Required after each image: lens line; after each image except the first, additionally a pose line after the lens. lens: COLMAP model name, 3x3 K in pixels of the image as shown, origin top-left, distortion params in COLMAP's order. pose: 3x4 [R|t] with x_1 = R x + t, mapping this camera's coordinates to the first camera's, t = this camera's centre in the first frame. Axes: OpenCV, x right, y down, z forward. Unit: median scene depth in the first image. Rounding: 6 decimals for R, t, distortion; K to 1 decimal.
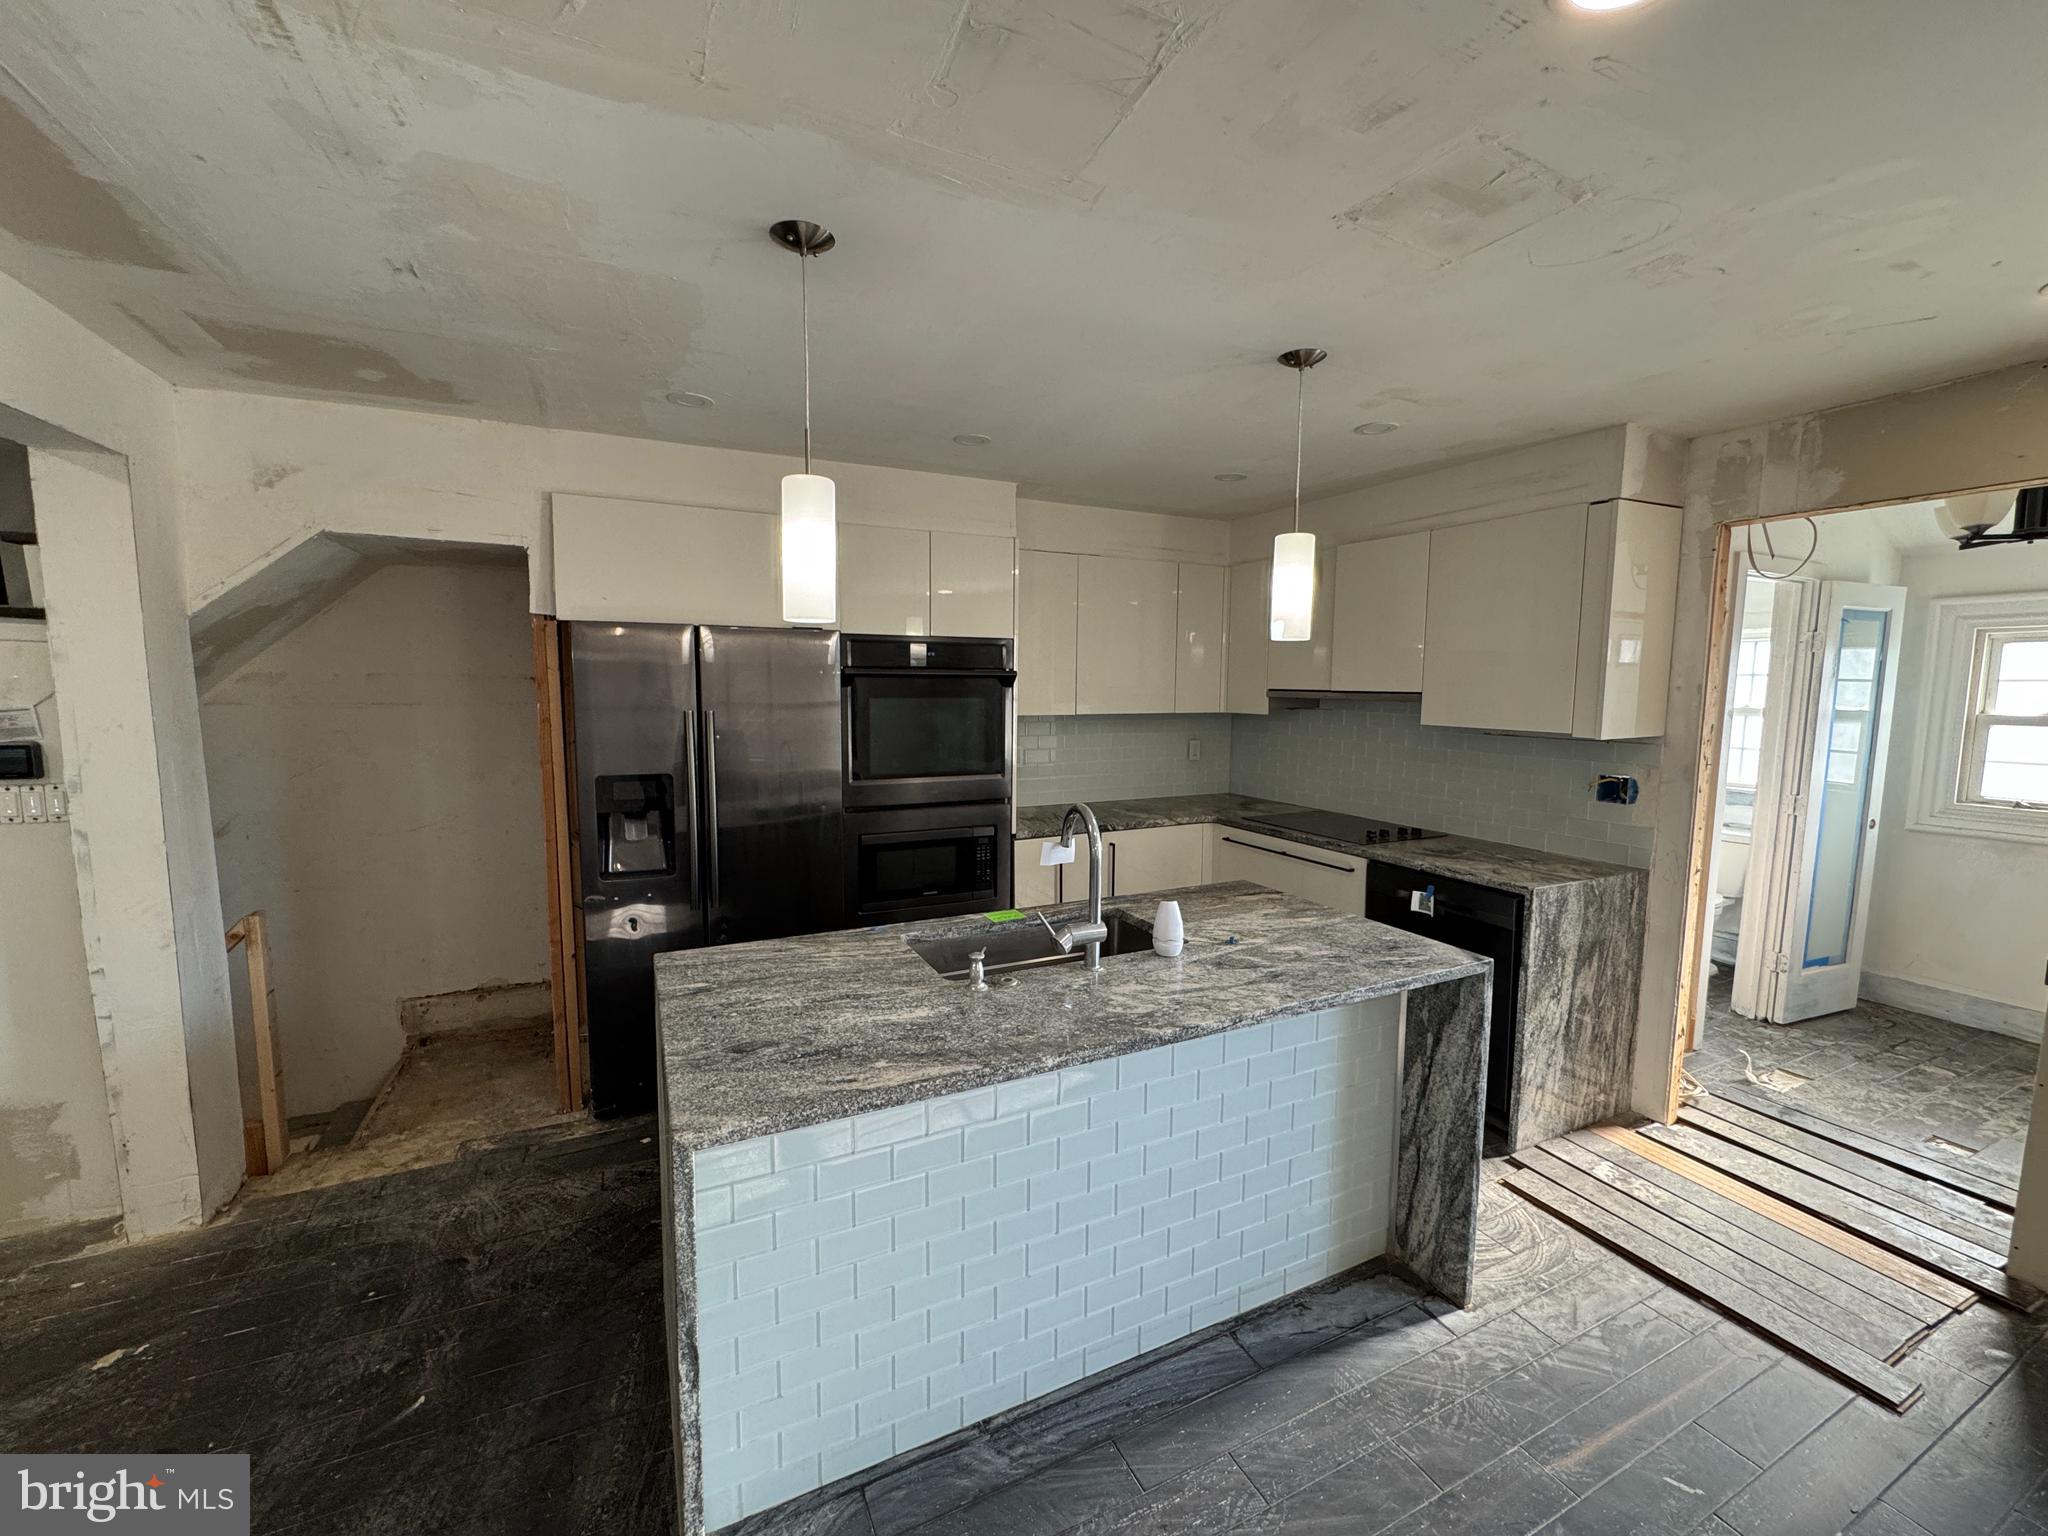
lens RADIAL K [[815.3, 0, 1020.8], [0, 815.3, 767.9], [0, 0, 1]] dist [-0.002263, -0.000328]
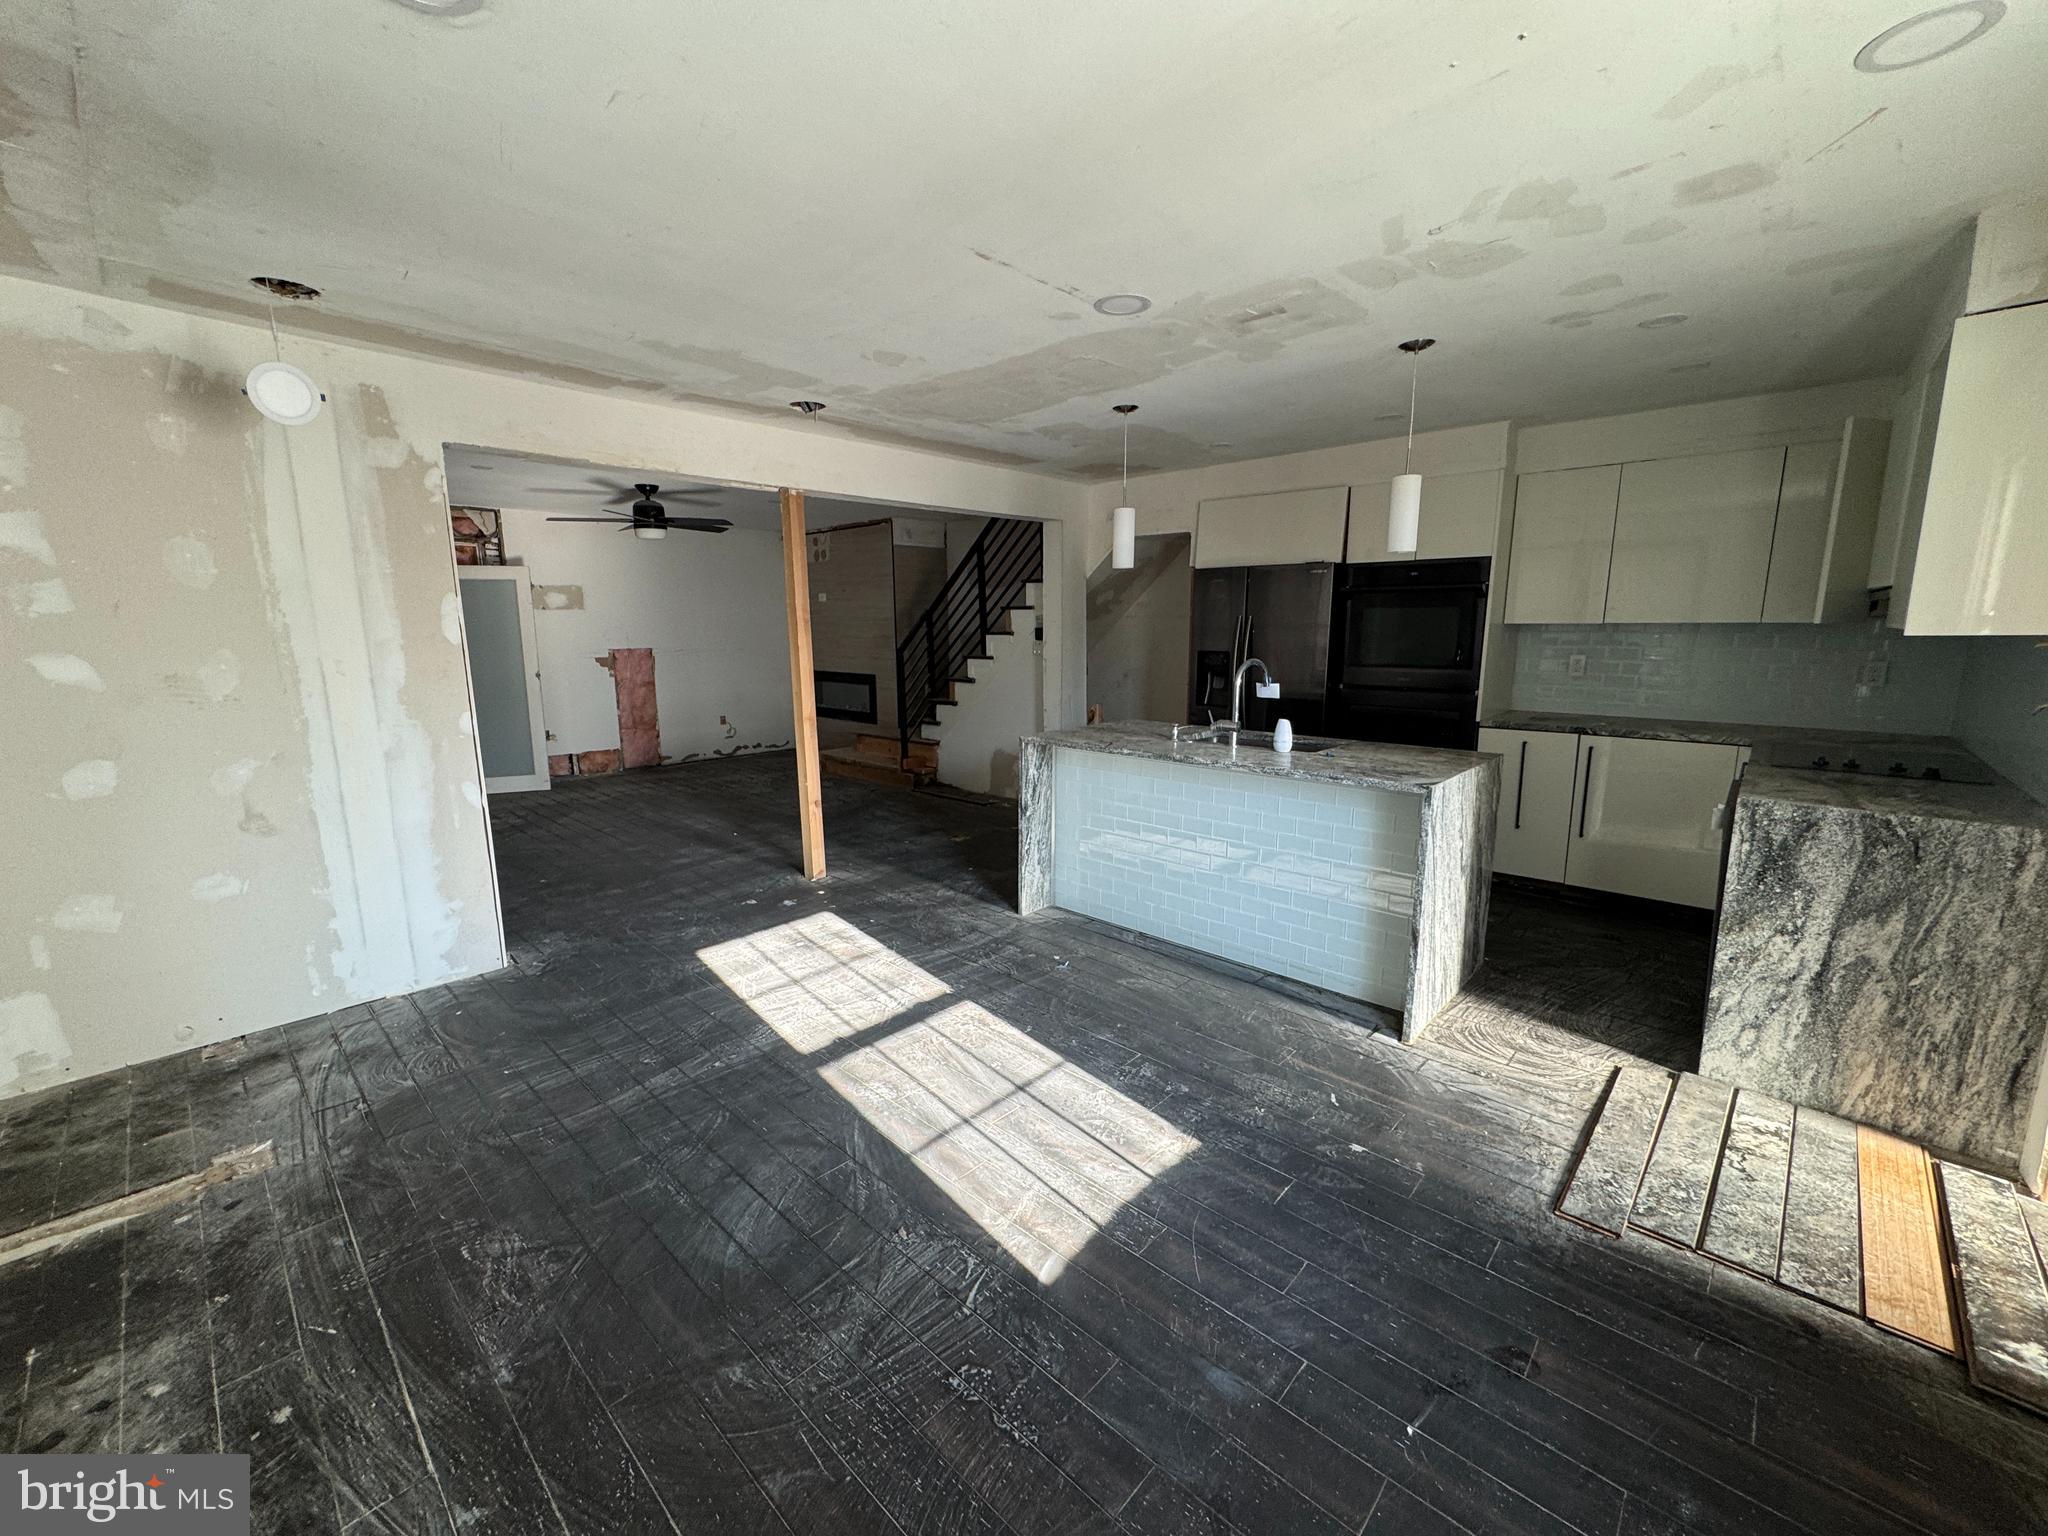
lens RADIAL K [[815.3, 0, 1020.8], [0, 815.3, 767.9], [0, 0, 1]] dist [-0.002263, -0.000328]
pose [[0.362991, 0.156984, -0.918474, 1.128264], [-0.089187, 0.987034, 0.133454, 0.062985], [0.927515, 0.033473, 0.372285, -0.089956]]
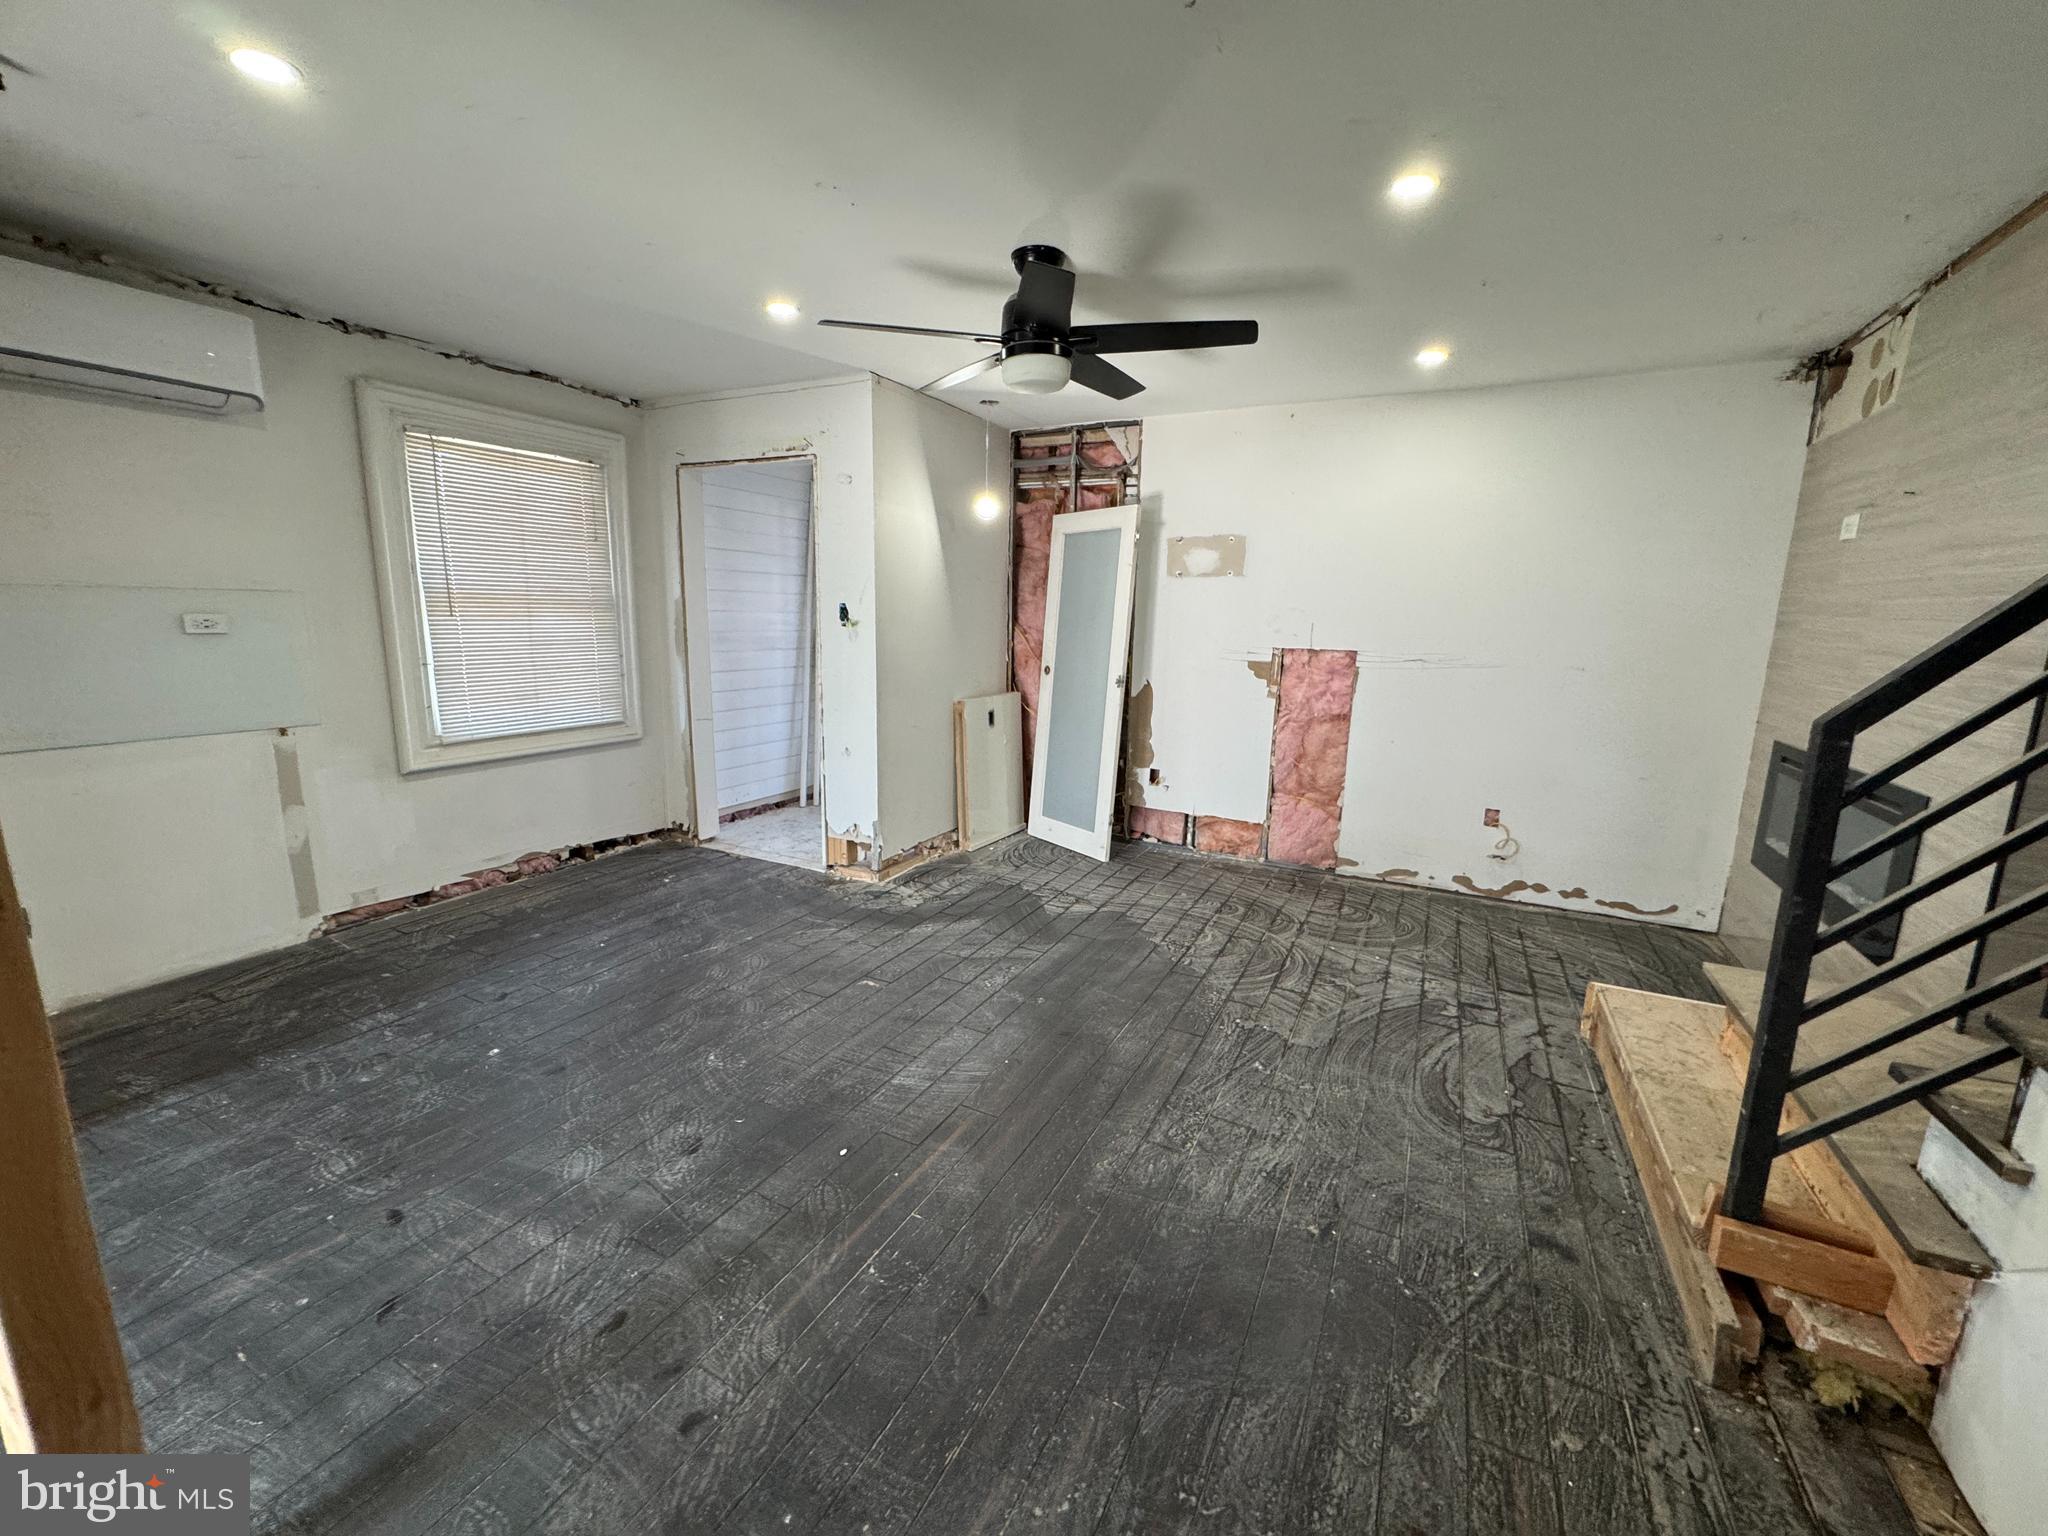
lens RADIAL K [[815.3, 0, 1020.8], [0, 815.3, 767.9], [0, 0, 1]] dist [-0.002263, -0.000328]
pose [[-0.798415, 0.089993, -0.595345, -0.687409], [-0.087704, 0.960839, 0.262862, 0.013861], [0.595686, 0.262087, -0.759255, 0.580576]]
